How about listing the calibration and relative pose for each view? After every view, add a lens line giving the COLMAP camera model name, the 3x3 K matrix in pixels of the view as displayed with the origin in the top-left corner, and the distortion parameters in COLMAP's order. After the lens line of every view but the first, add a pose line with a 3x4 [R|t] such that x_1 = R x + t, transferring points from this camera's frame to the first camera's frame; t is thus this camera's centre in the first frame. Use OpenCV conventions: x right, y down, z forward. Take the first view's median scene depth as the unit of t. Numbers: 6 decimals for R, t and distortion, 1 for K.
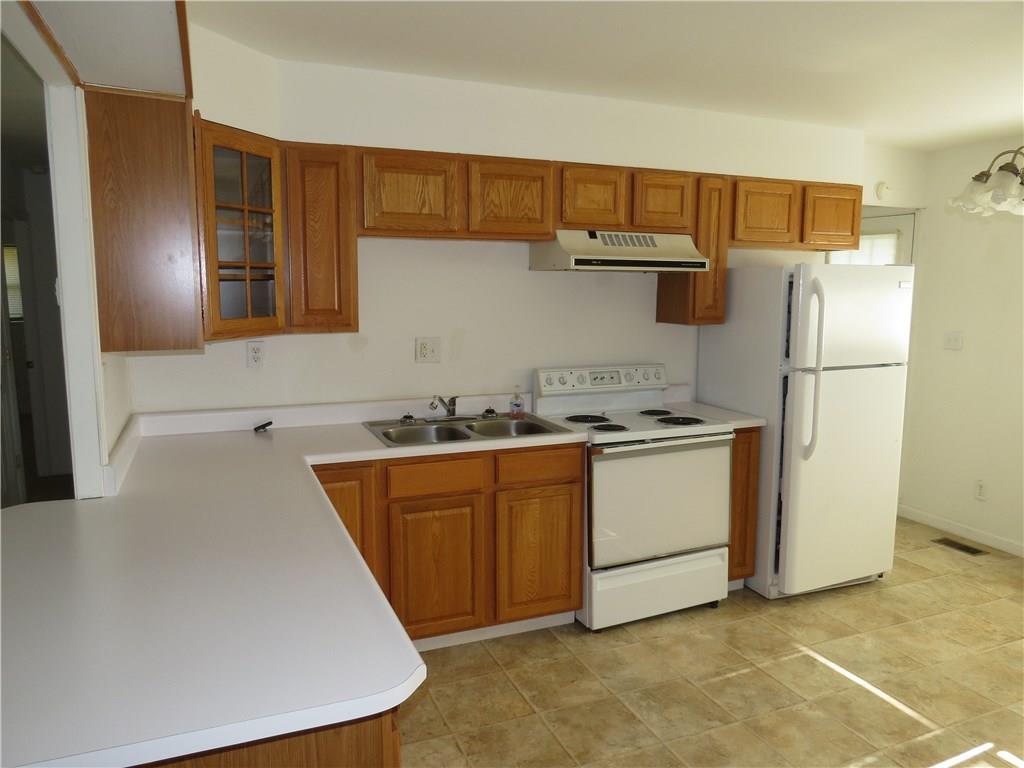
lens RADIAL K [[728.3, 0, 509.8], [0, 728.3, 382.5], [0, 0, 1]] dist [-0.025483, 0.009874]
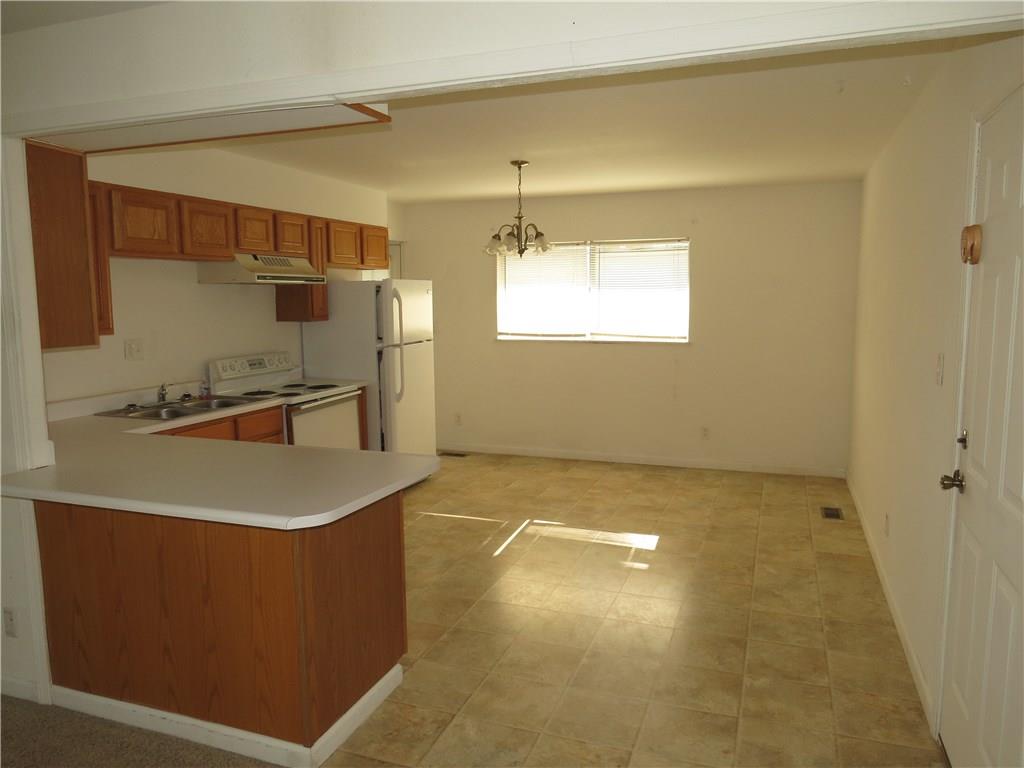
lens RADIAL K [[728.3, 0, 513.3], [0, 728.3, 377.3], [0, 0, 1]] dist [-0.025483, 0.009874]
pose [[0.681578, -0.092711, 0.725849, -0.580173], [0.108539, 0.993777, 0.025014, 0.040318], [-0.723651, 0.061734, 0.687399, -0.282632]]
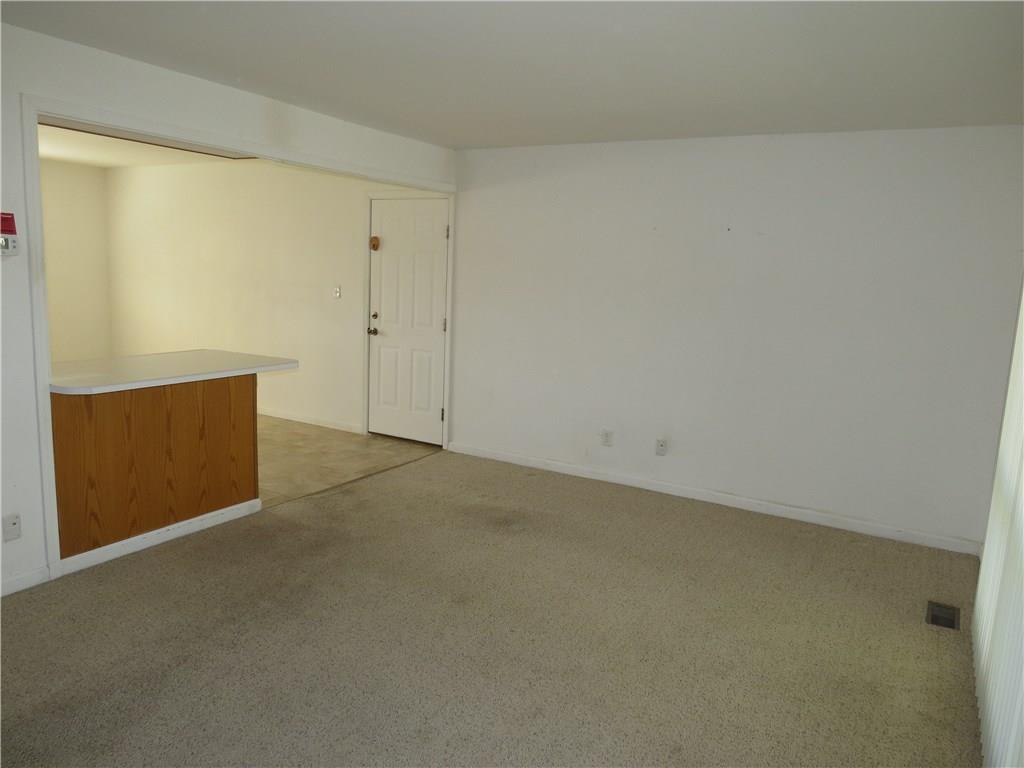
lens RADIAL K [[728.3, 0, 512.0], [0, 728.3, 384.4], [0, 0, 1]] dist [-0.025483, 0.009874]
pose [[-0.595651, -0.154130, 0.788317, -1.551988], [0.063223, 0.969377, 0.237301, -0.094190], [-0.800751, 0.191188, -0.567666, 0.736202]]
